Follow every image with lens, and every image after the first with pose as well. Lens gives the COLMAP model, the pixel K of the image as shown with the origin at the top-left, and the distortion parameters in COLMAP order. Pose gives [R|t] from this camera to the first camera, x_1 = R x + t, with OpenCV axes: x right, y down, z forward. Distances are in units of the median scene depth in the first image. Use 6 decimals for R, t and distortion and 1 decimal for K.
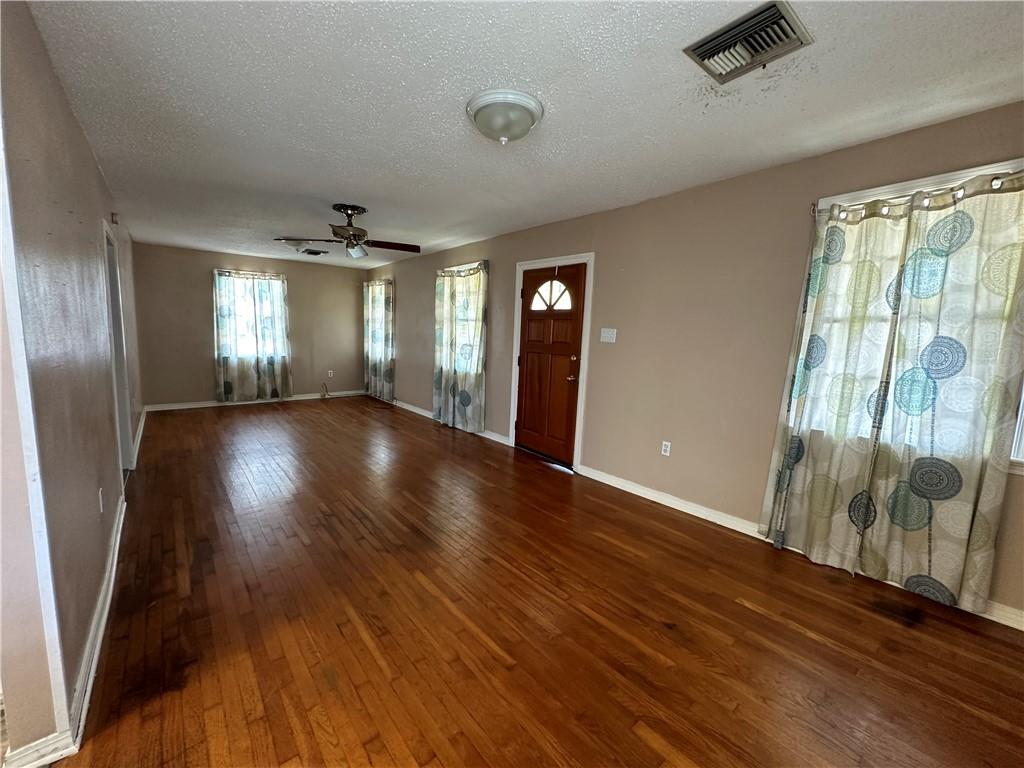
lens RADIAL K [[413.5, 0, 501.7], [0, 413.5, 385.4], [0, 0, 1]] dist [-0.000800, 0.000049]
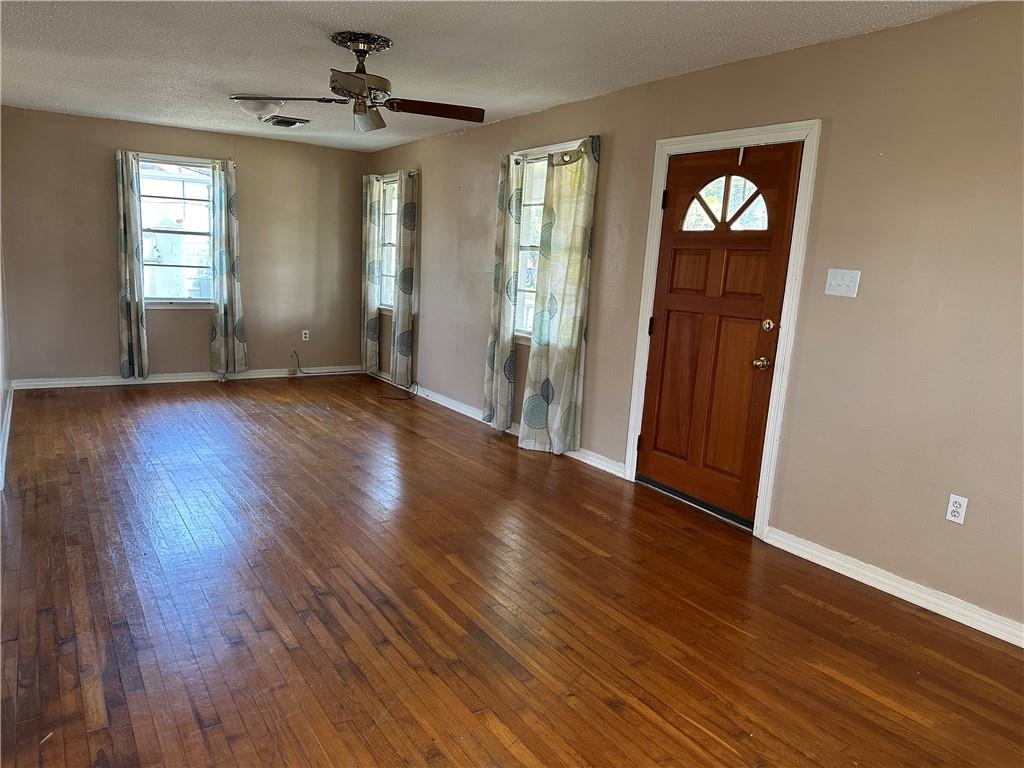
lens RADIAL K [[713.7, 0, 493.7], [0, 713.7, 397.7], [0, 0, 1]] dist [0.038915, -0.051710]
pose [[0.993025, 0.039440, -0.111113, -0.065164], [-0.033082, 0.997739, 0.058499, -0.015384], [0.113169, -0.054415, 0.992085, 0.047043]]
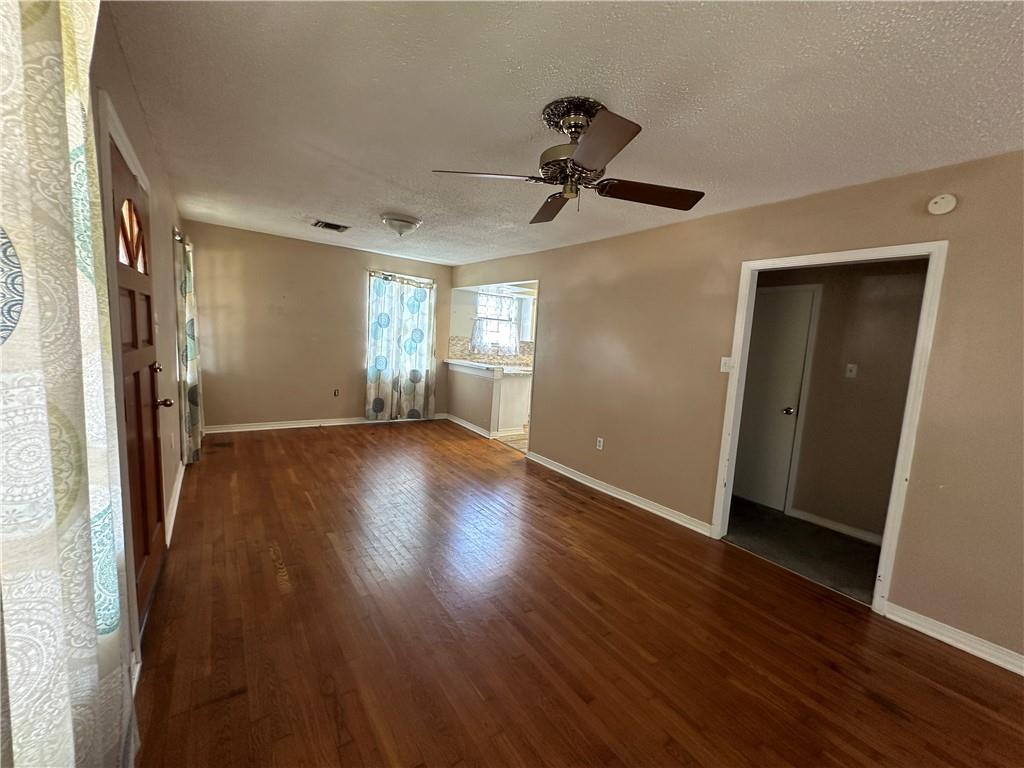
lens RADIAL K [[413.5, 0, 501.7], [0, 413.5, 385.4], [0, 0, 1]] dist [-0.000800, 0.000049]
pose [[-0.993923, -0.088258, 0.065782, -0.350806], [-0.068979, 0.965101, 0.252628, -0.209914], [-0.085783, 0.246556, -0.965325, 1.488314]]
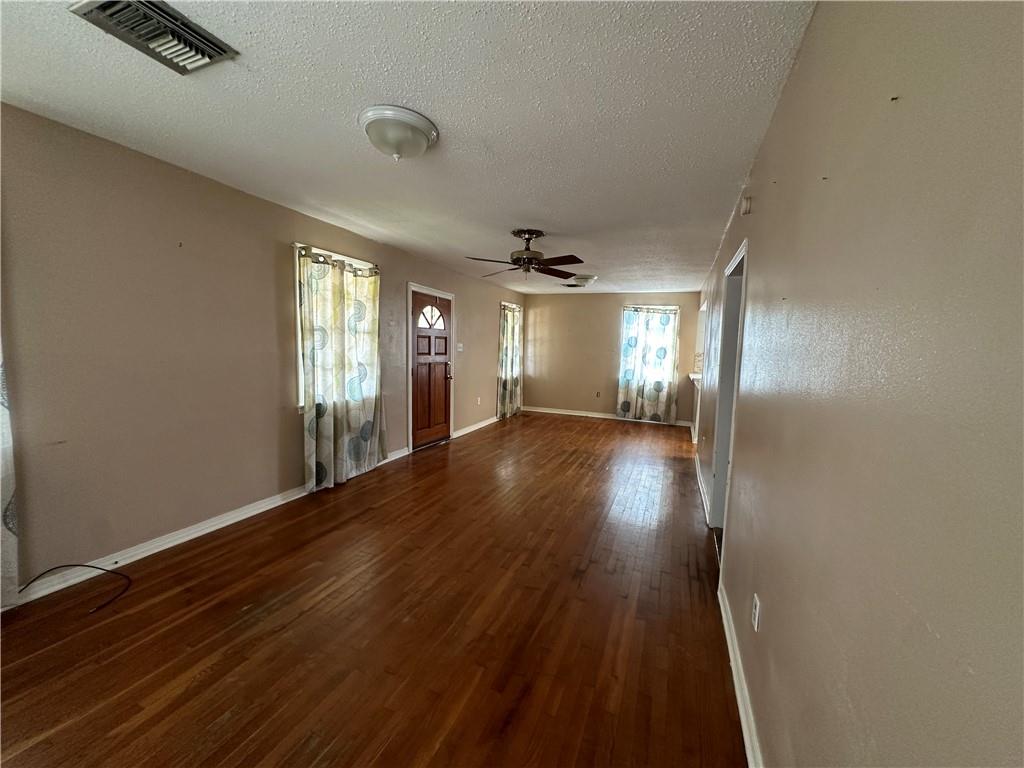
lens RADIAL K [[413.5, 0, 501.7], [0, 413.5, 385.4], [0, 0, 1]] dist [-0.000800, 0.000049]
pose [[-0.461960, -0.120232, 0.878713, -1.190901], [0.085940, 0.980038, 0.179277, -0.231933], [-0.882727, 0.158335, -0.442406, 1.476057]]
